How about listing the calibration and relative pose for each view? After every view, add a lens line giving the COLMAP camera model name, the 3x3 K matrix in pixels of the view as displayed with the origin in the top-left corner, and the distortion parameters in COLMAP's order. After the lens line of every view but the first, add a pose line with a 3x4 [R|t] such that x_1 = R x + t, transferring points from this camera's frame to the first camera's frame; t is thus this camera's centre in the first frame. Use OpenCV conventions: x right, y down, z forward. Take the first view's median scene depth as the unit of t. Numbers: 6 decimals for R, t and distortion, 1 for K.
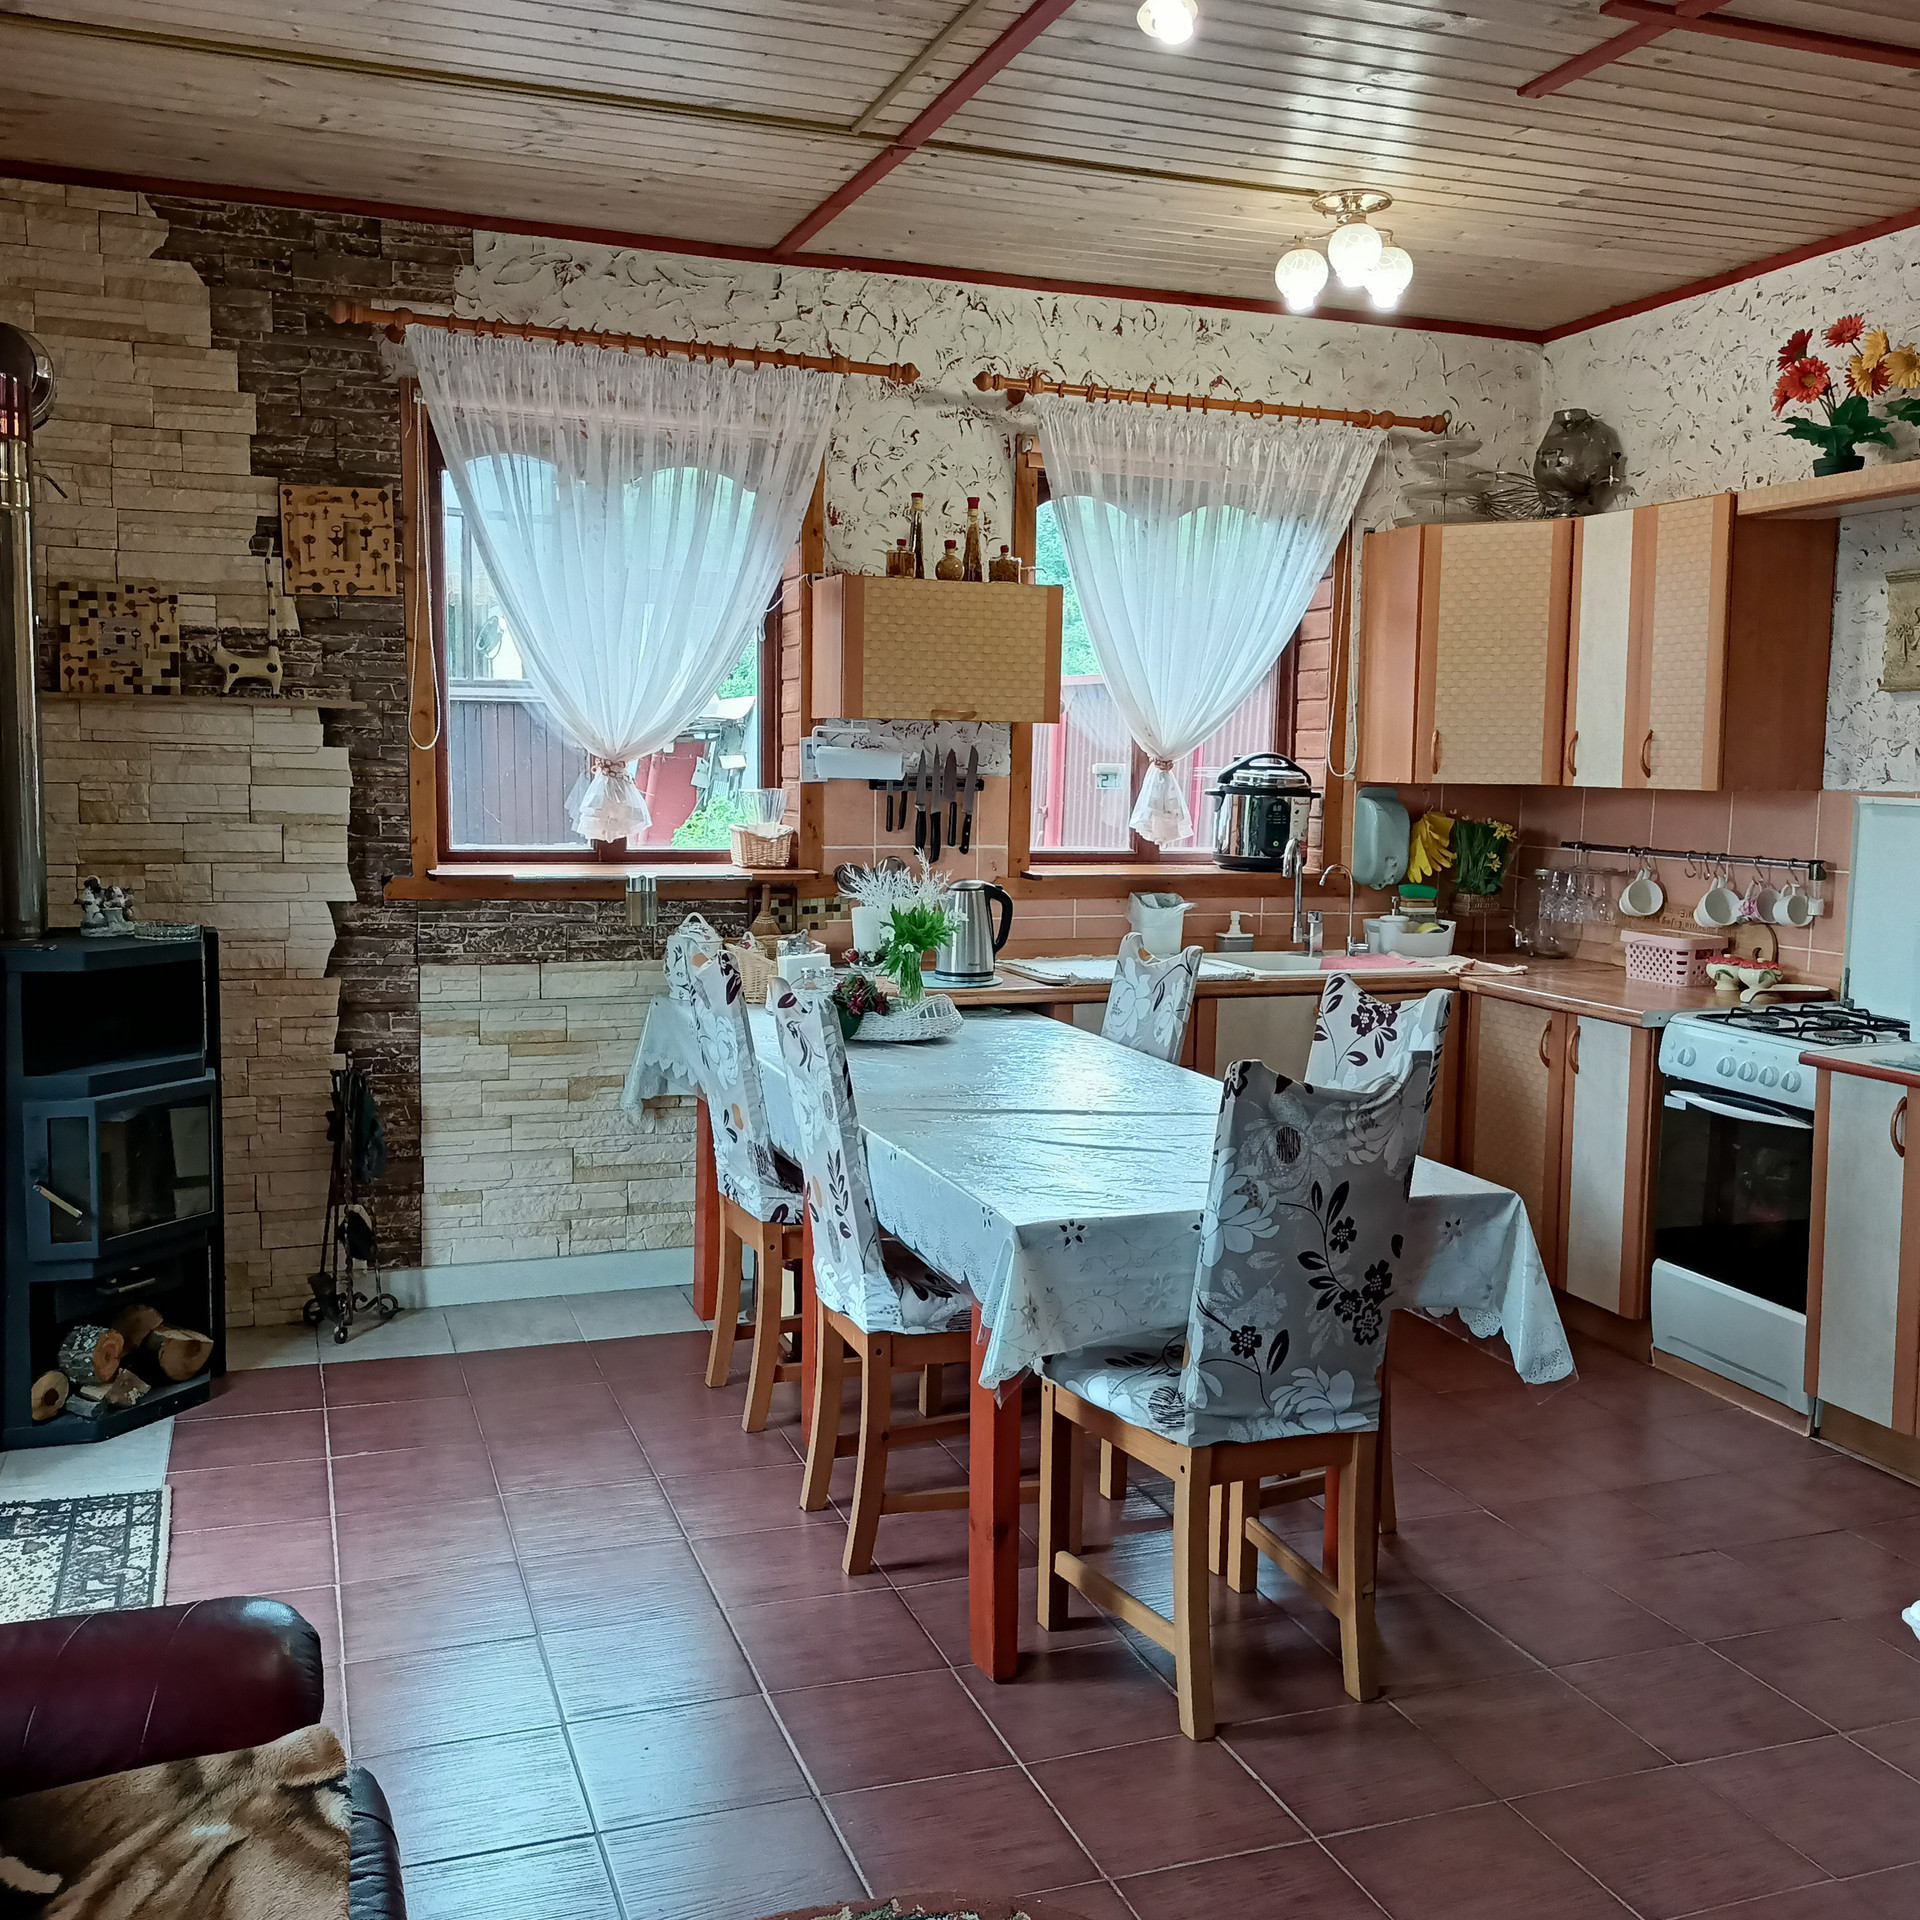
lens RADIAL K [[1879.0, 0, 963.4], [0, 1879.0, 954.6], [0, 0, 1]] dist [0.110929, -0.225453]
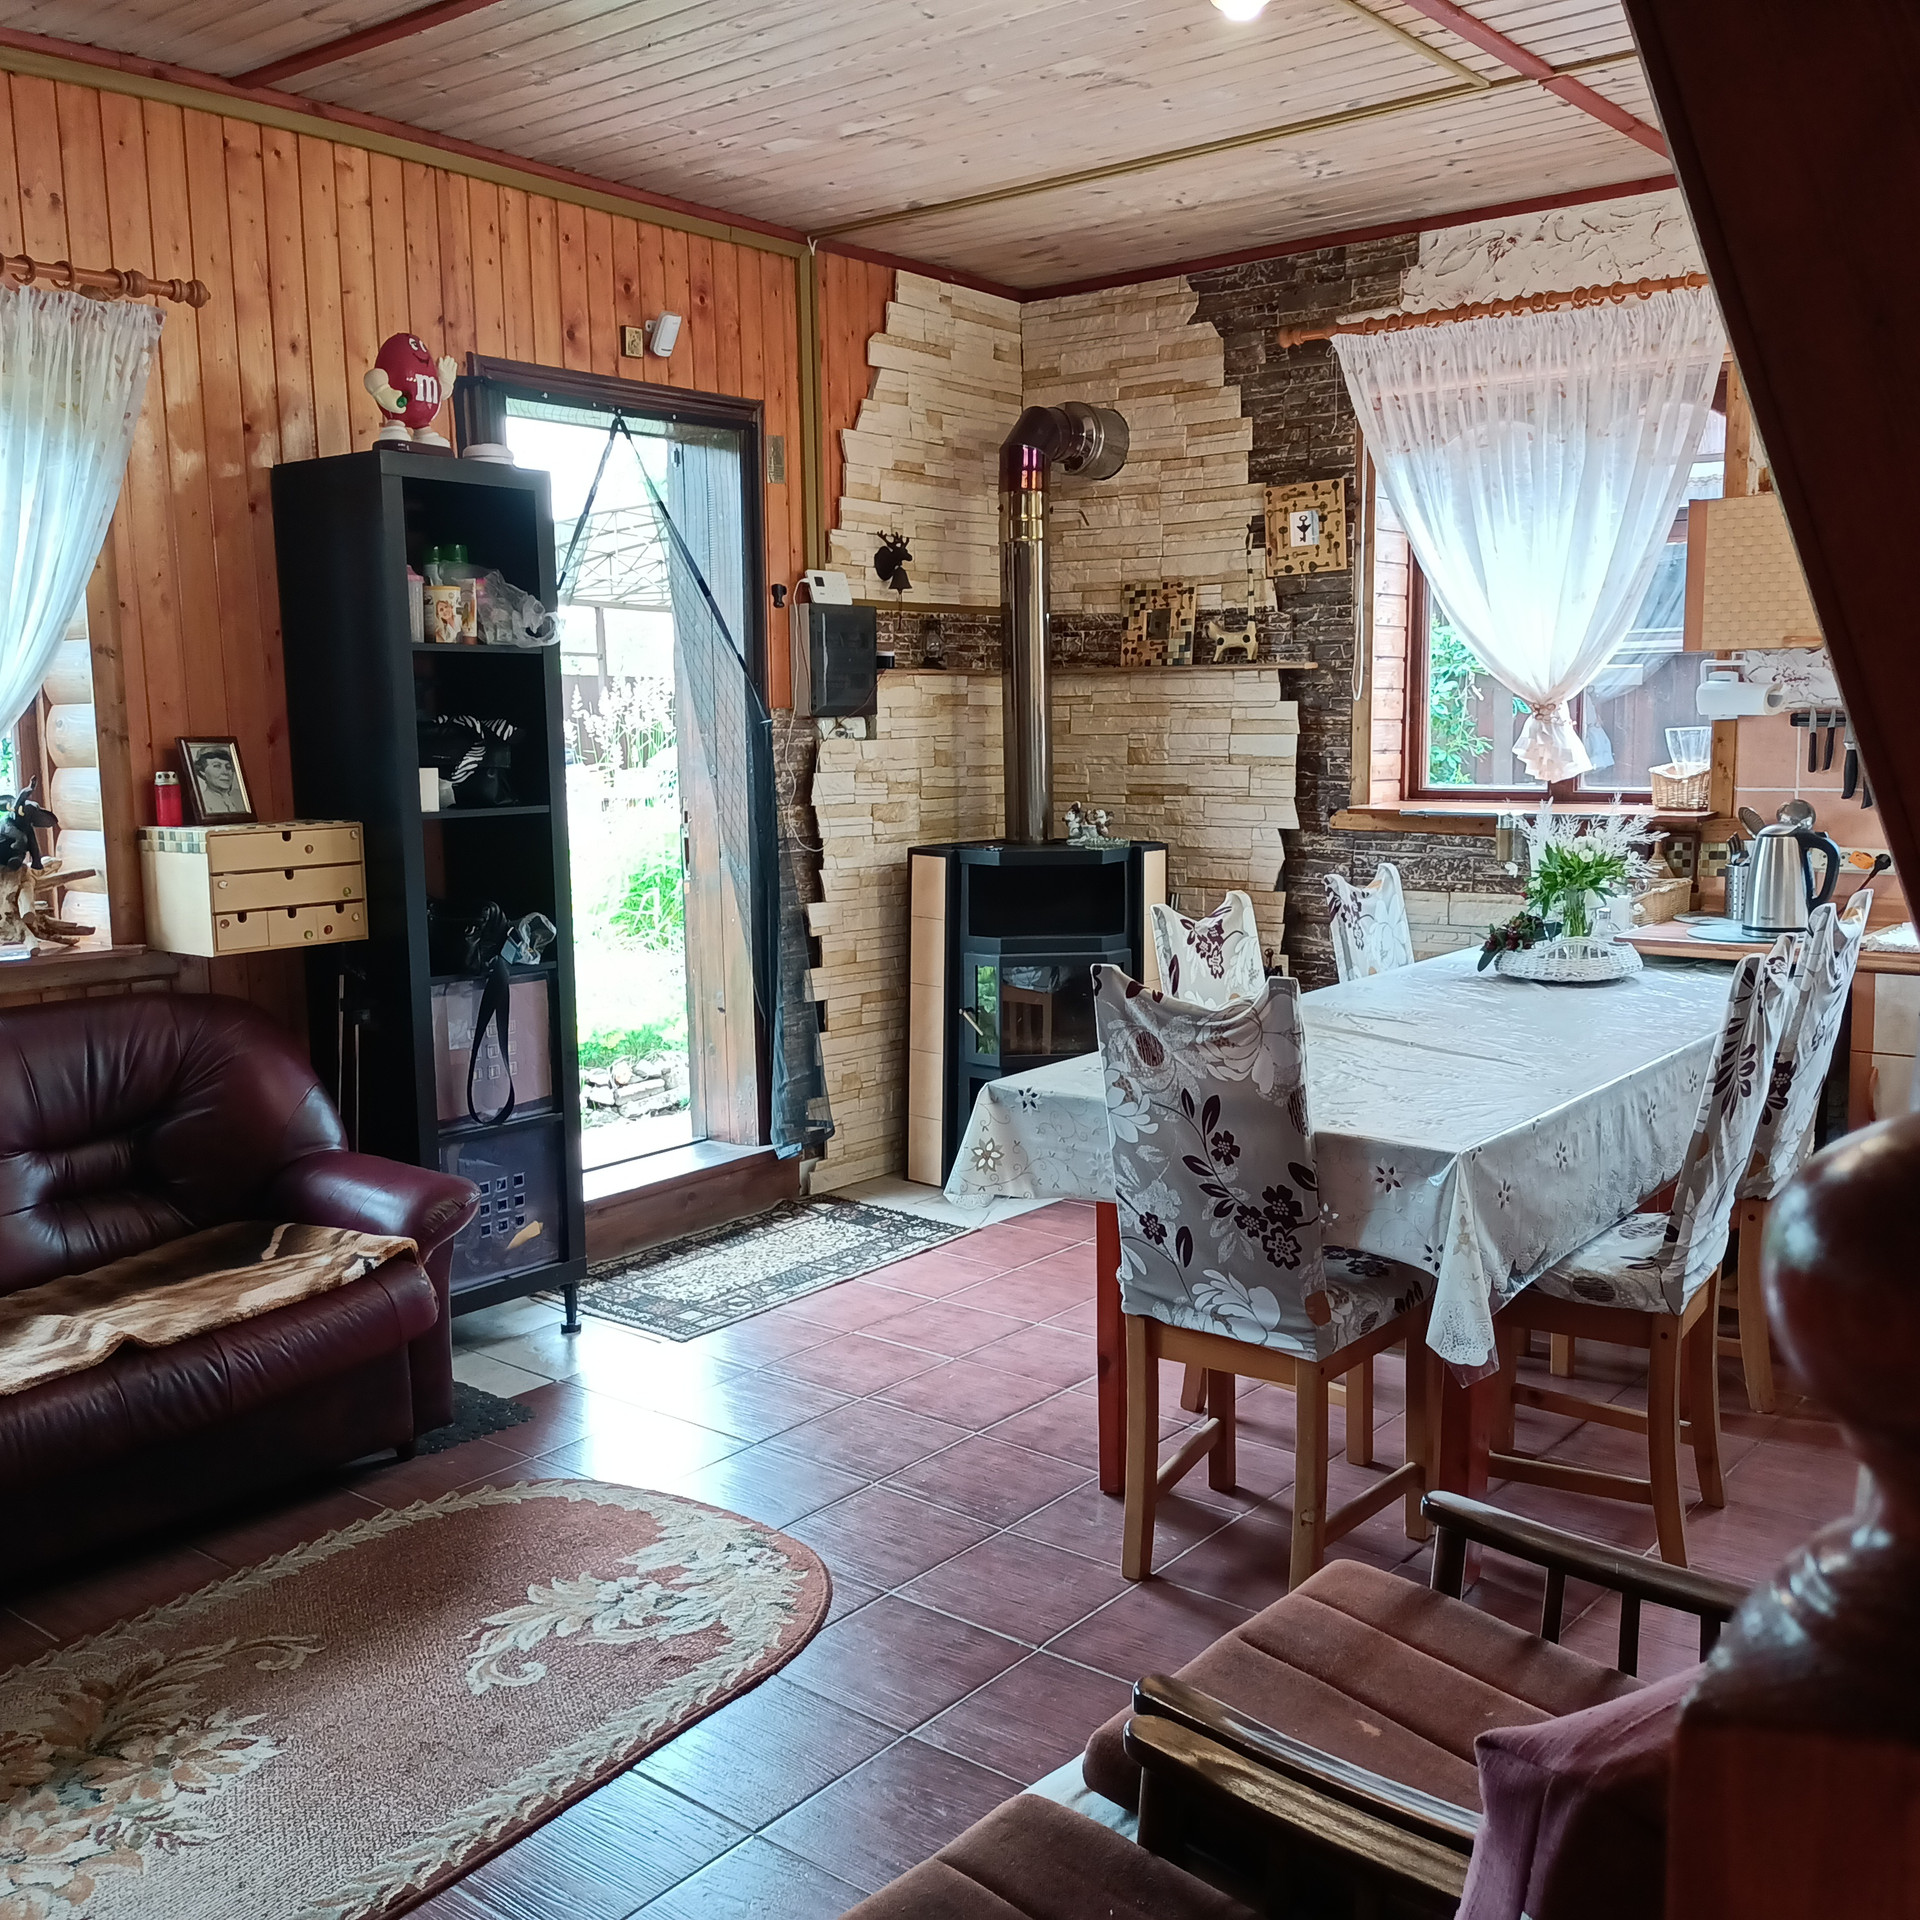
lens RADIAL K [[1879.0, 0, 963.4], [0, 1879.0, 954.6], [0, 0, 1]] dist [0.110929, -0.225453]
pose [[0.515730, 0.086108, -0.852413, 0.656729], [-0.067745, 0.995920, 0.059618, -0.006456], [0.854068, 0.027000, 0.519459, 0.219729]]
